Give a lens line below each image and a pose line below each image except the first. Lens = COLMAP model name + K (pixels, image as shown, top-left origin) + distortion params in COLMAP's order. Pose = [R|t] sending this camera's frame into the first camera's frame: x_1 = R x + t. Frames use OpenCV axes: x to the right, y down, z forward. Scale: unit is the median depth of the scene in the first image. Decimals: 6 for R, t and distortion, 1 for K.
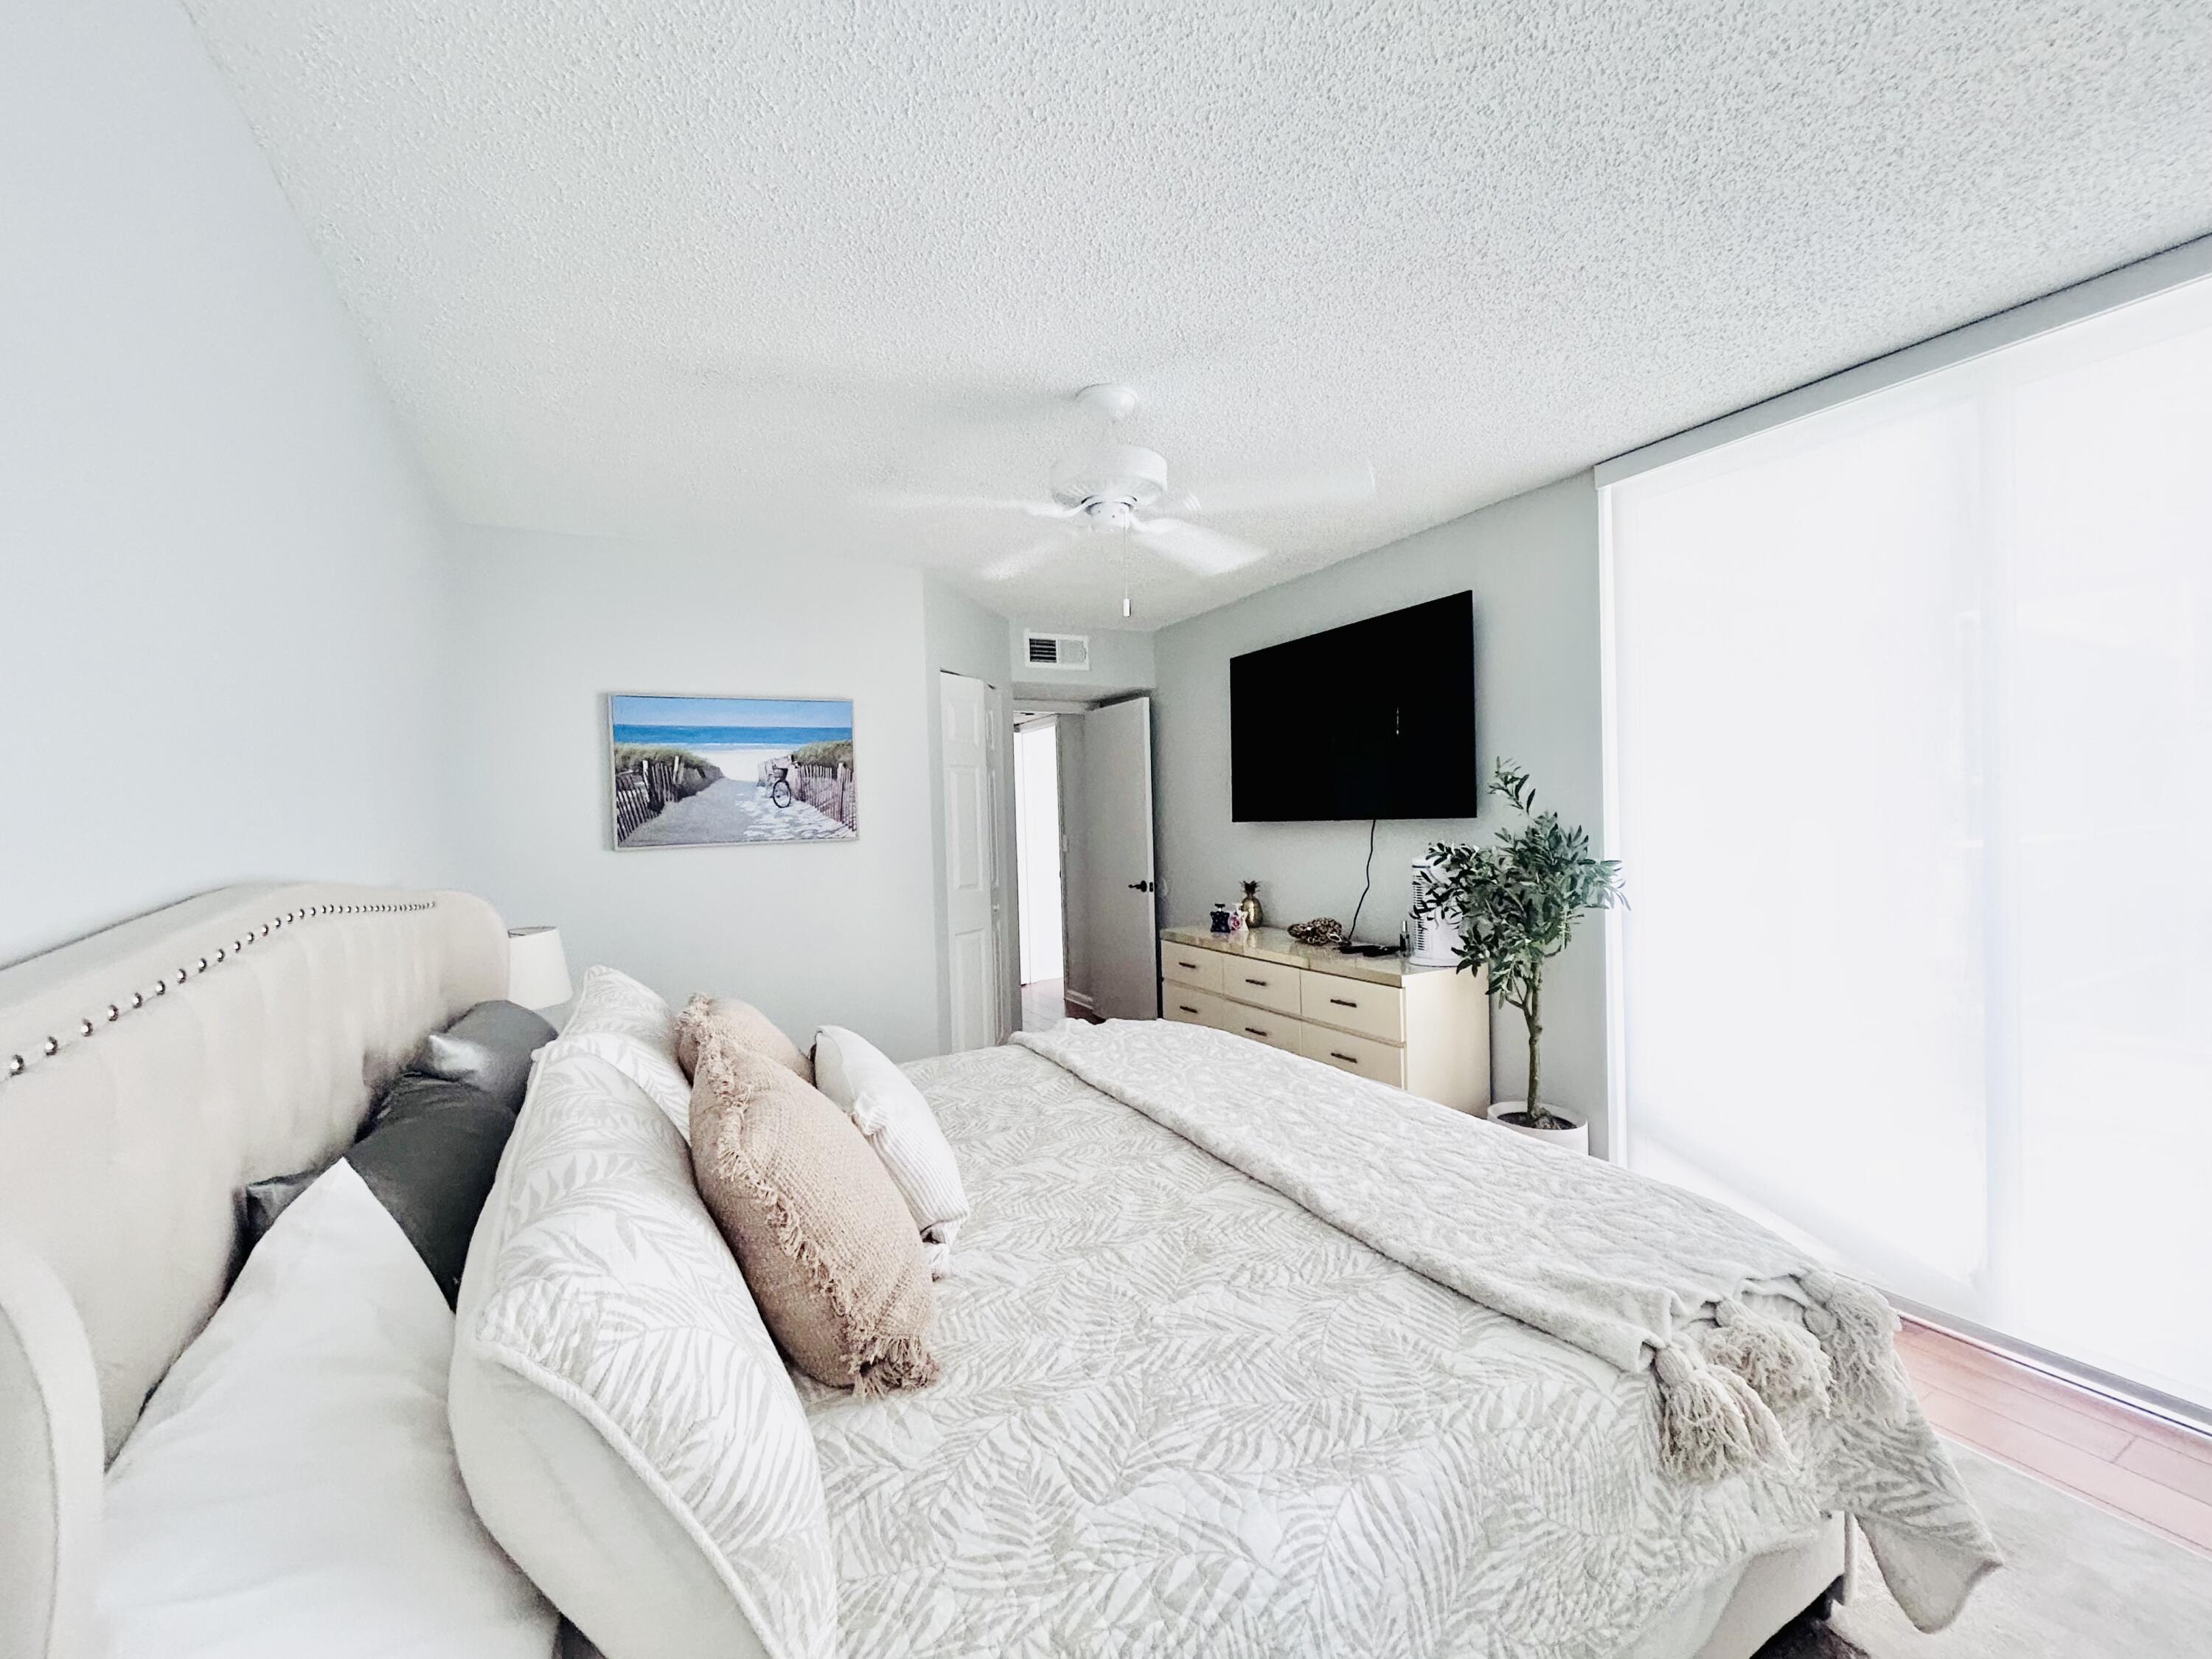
lens RADIAL K [[886.4, 0, 1096.5], [0, 886.4, 836.6], [0, 0, 1]] dist [0.000286, 0.000577]
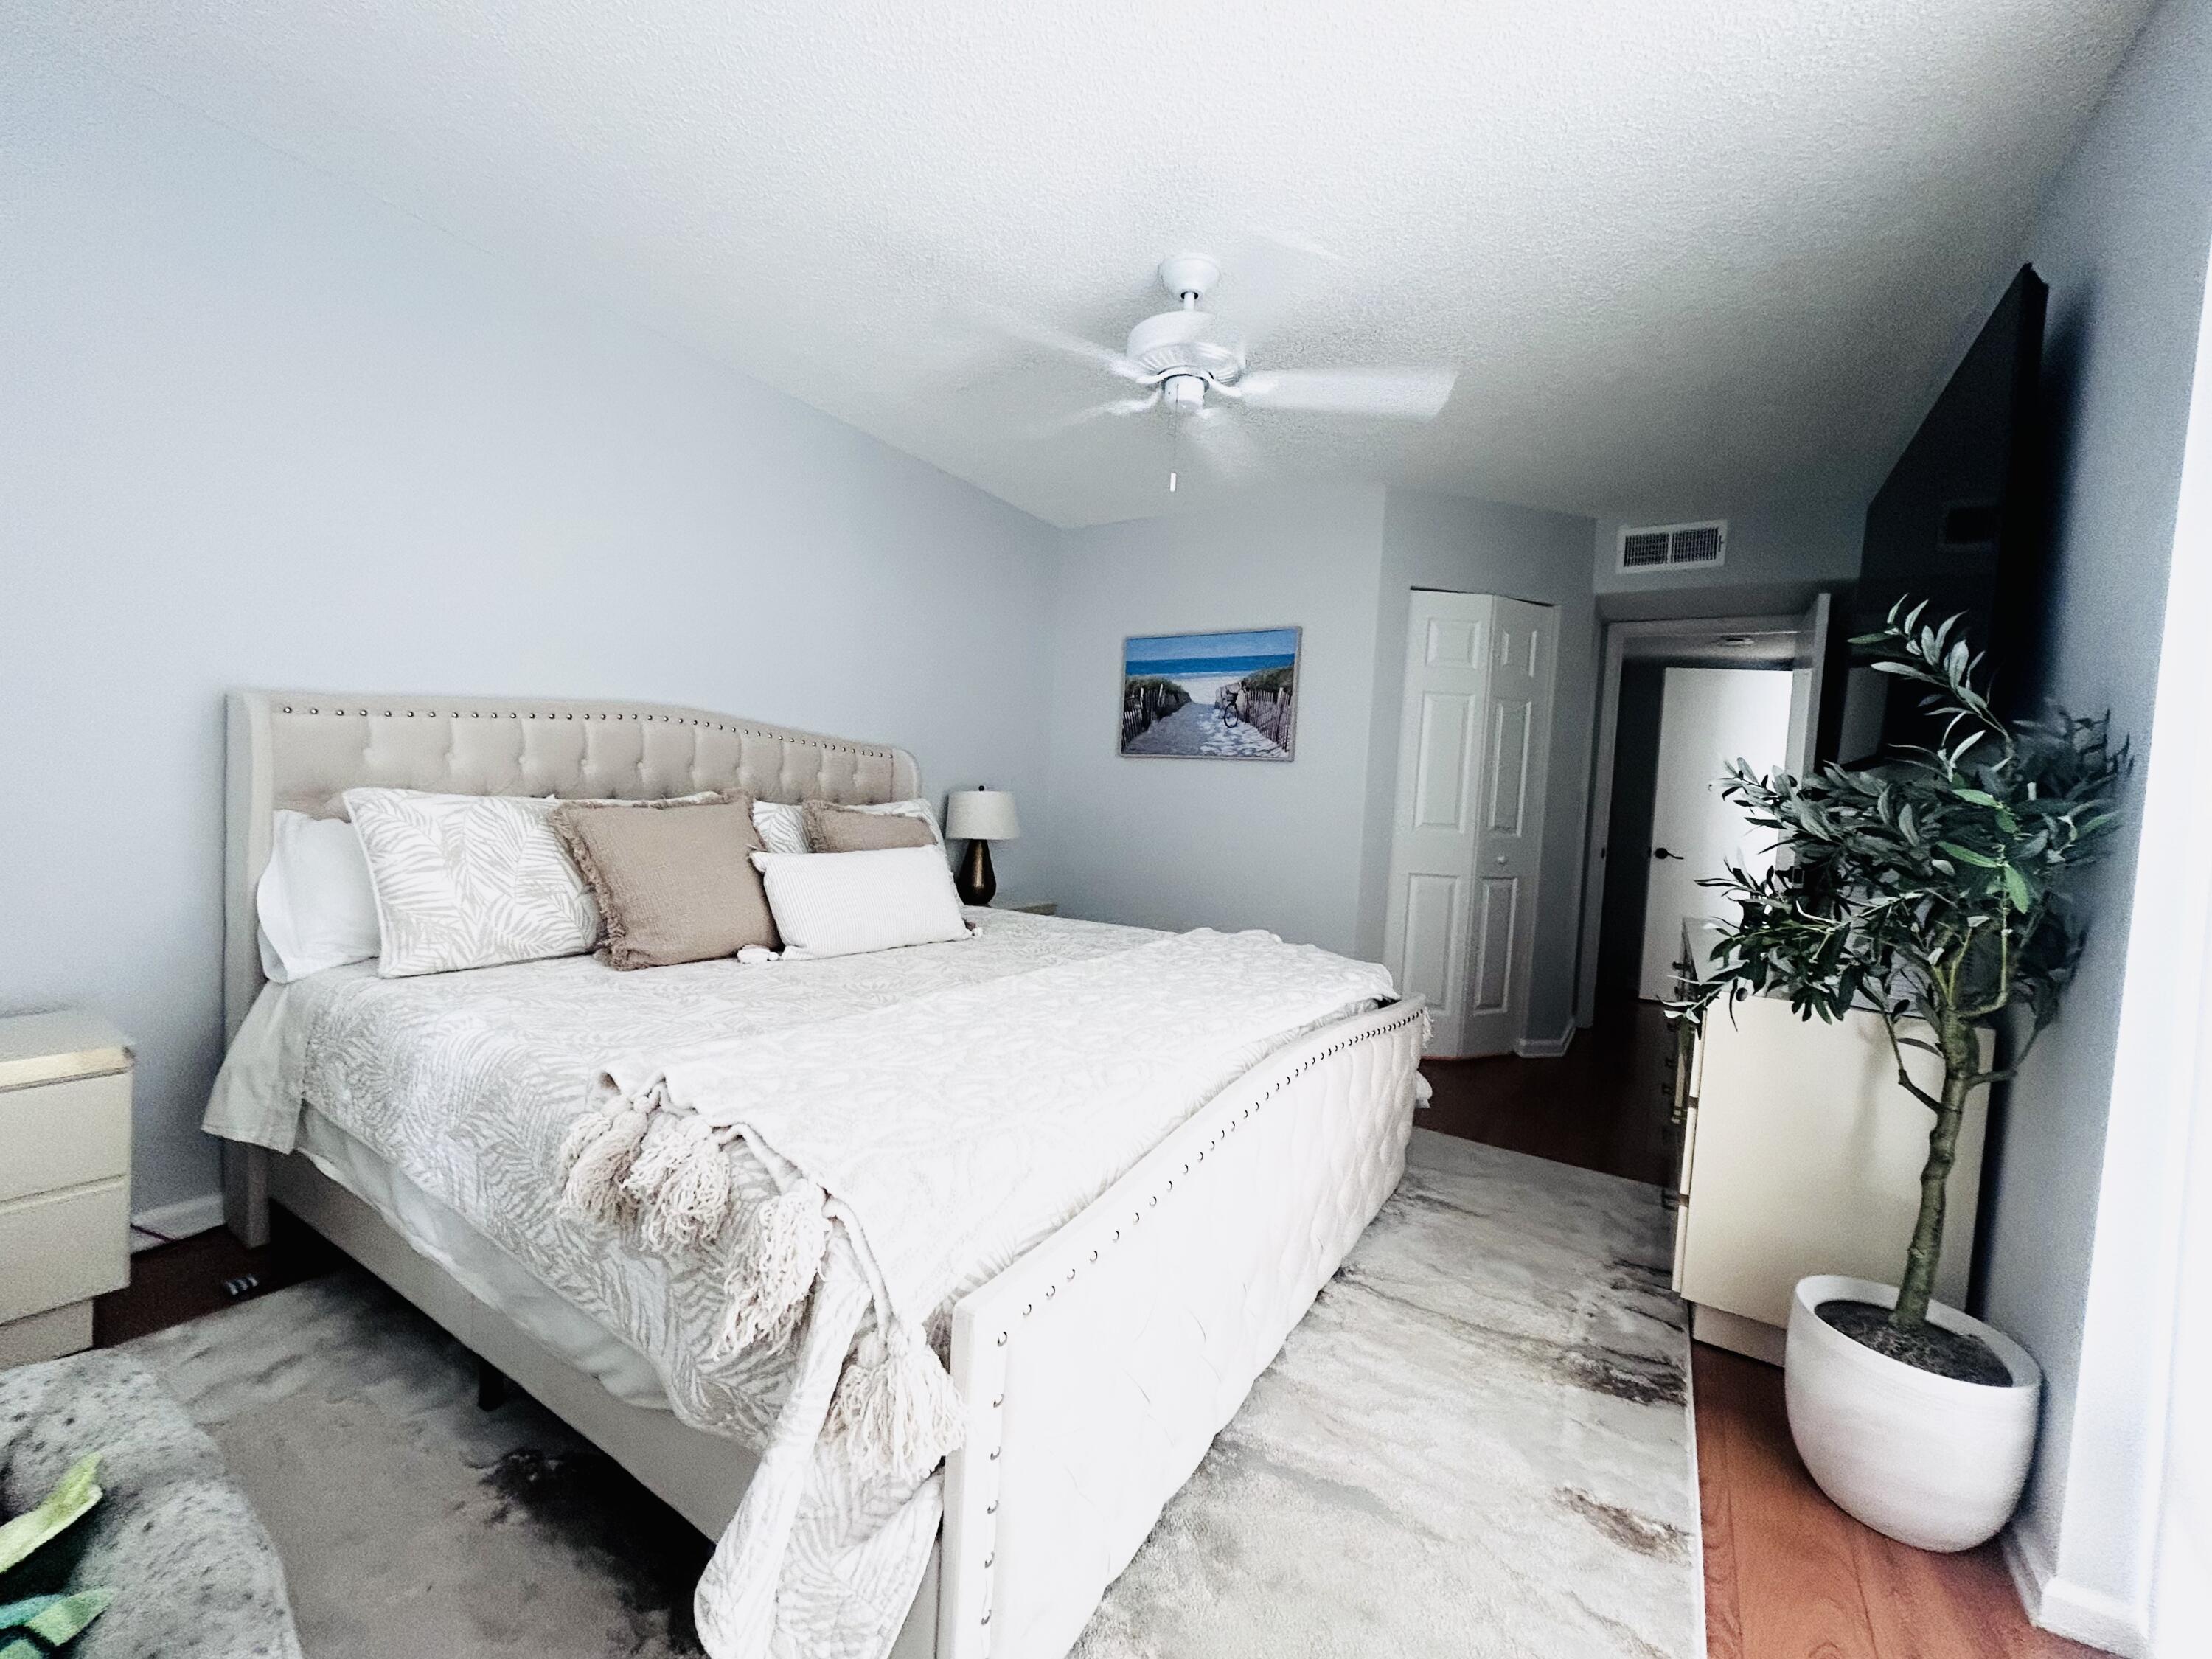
lens RADIAL K [[886.4, 0, 1101.9], [0, 886.4, 829.2], [0, 0, 1]] dist [0.000286, 0.000577]
pose [[0.501092, 0.098008, -0.859827, 0.563812], [-0.092193, 0.993958, 0.059568, 0.045257], [0.860469, 0.049421, 0.507099, 0.292972]]
